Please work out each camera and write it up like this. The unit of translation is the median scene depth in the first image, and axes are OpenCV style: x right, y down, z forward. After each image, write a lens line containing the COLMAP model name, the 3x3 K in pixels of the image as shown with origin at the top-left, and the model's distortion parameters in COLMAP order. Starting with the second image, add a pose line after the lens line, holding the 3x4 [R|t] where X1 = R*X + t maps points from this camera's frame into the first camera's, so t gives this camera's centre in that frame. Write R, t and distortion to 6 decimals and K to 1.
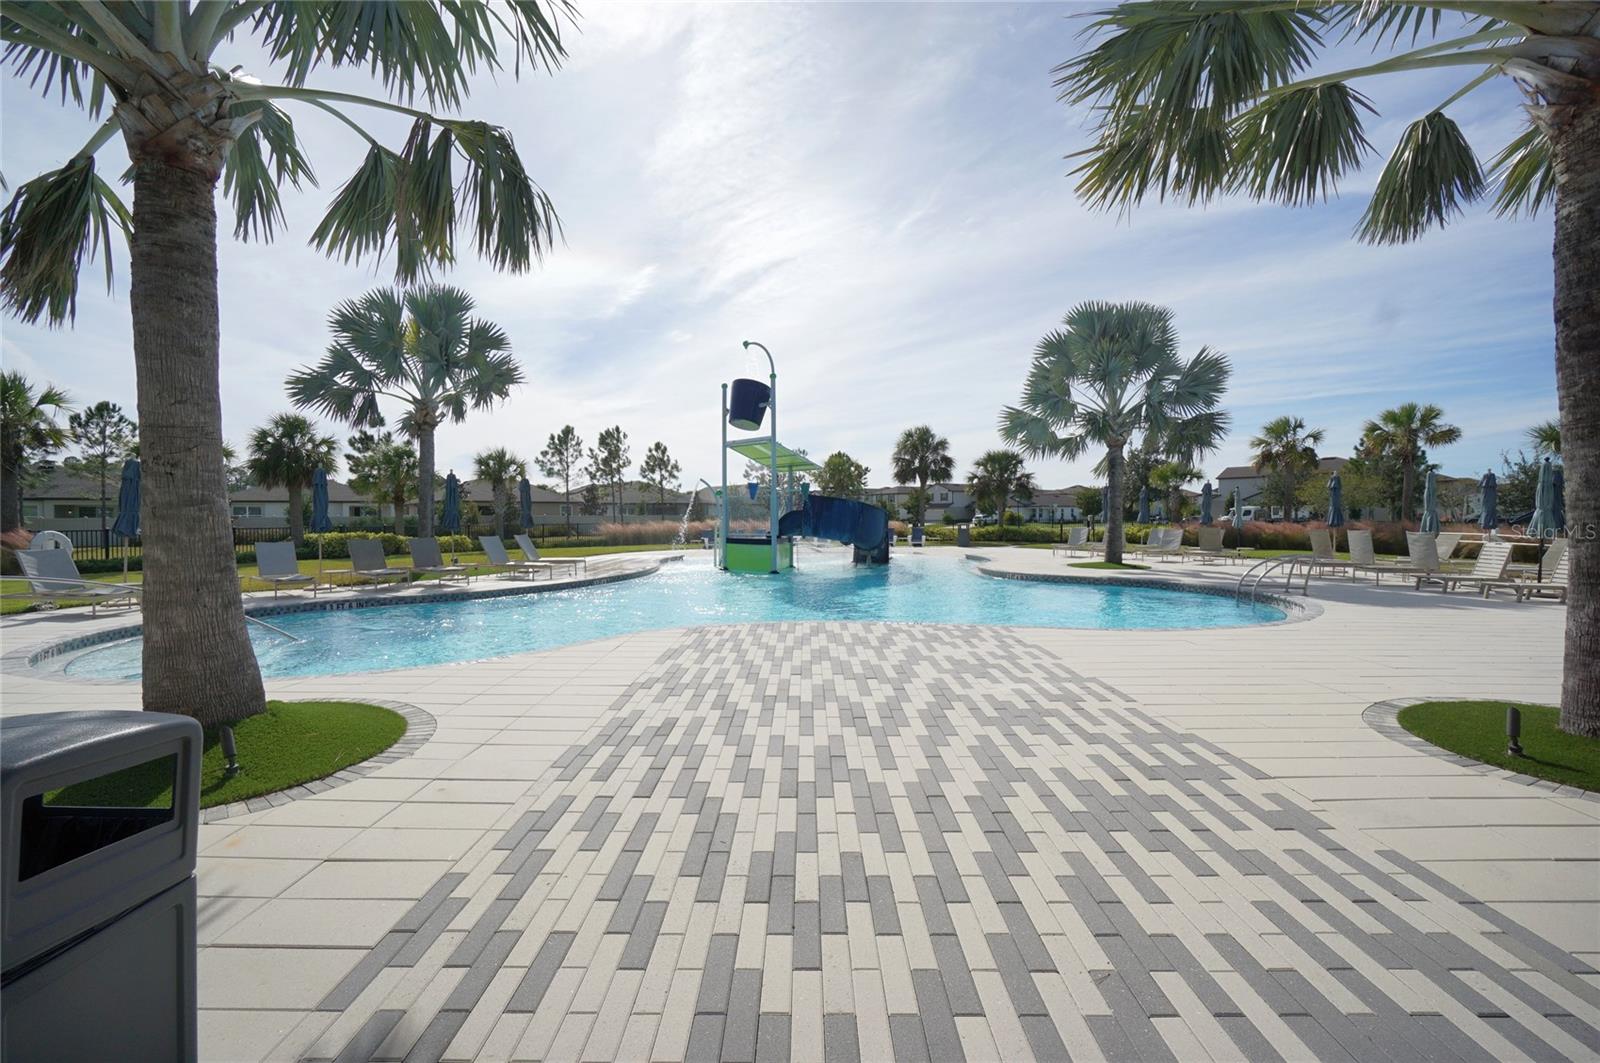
lens RADIAL K [[684.2, 0, 798.8], [0, 684.2, 517.9], [0, 0, 1]] dist [-0.002585, 0.001026]
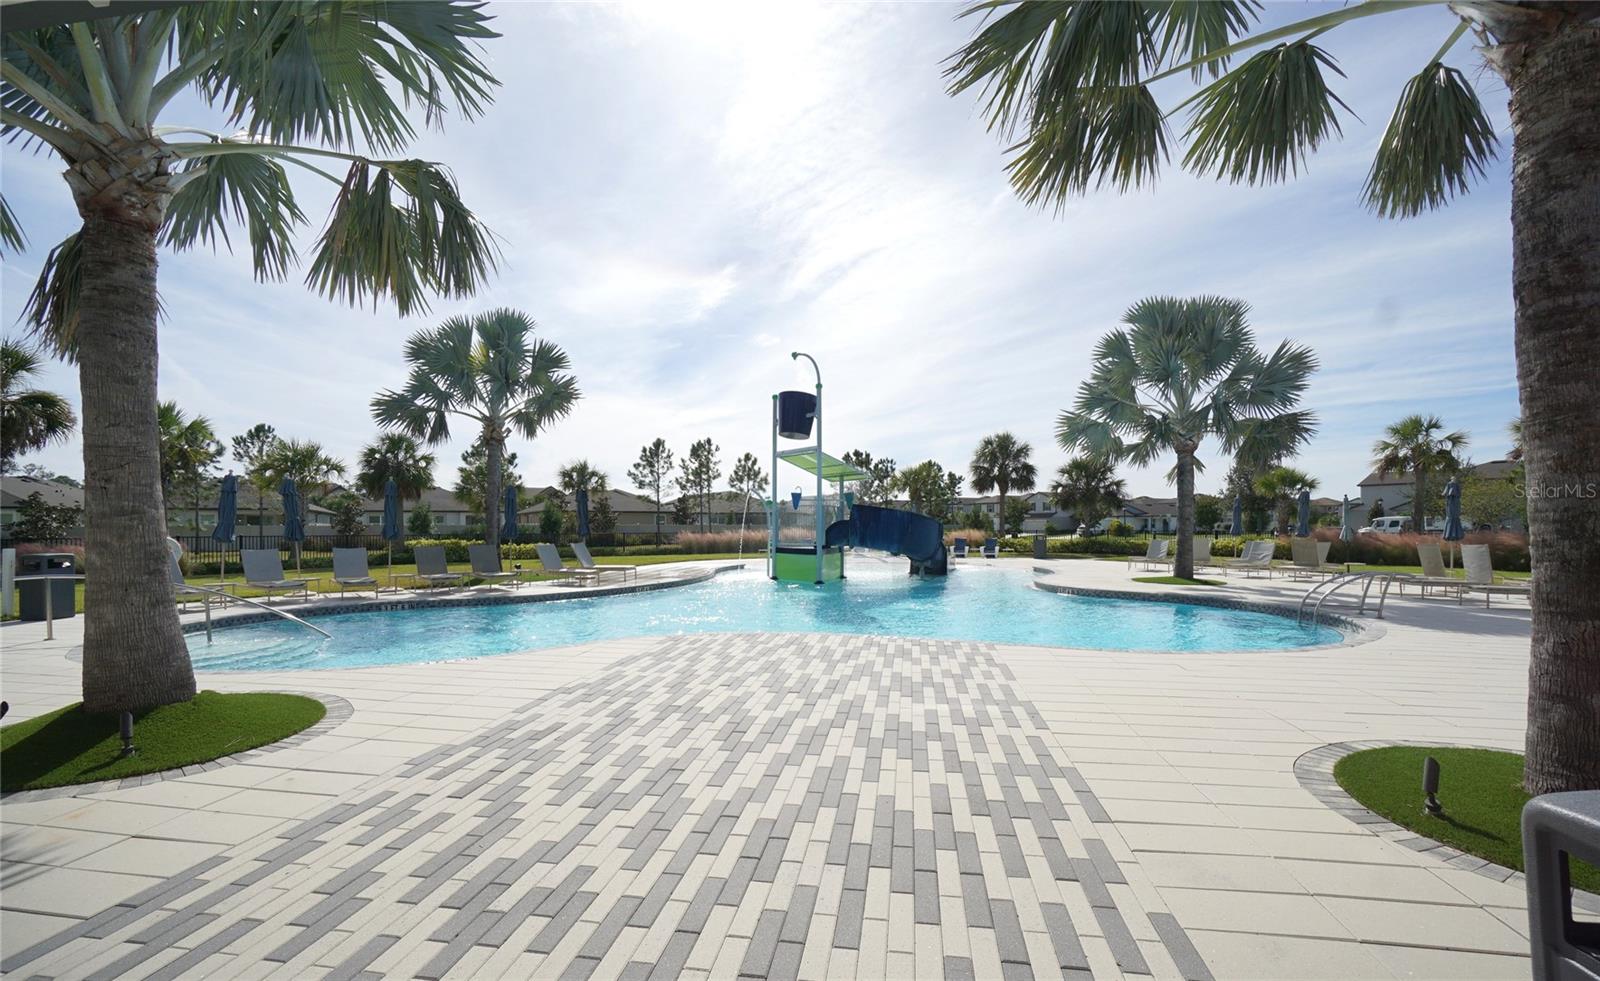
lens RADIAL K [[683.7, 0, 800.0], [0, 683.7, 517.5], [0, 0, 1]] dist [-0.002005, 0.000412]
pose [[0.988596, 0.001802, -0.150583, 0.303639], [-0.003983, 0.999891, -0.014186, -0.002485], [0.150541, 0.014624, 0.988496, 0.034803]]
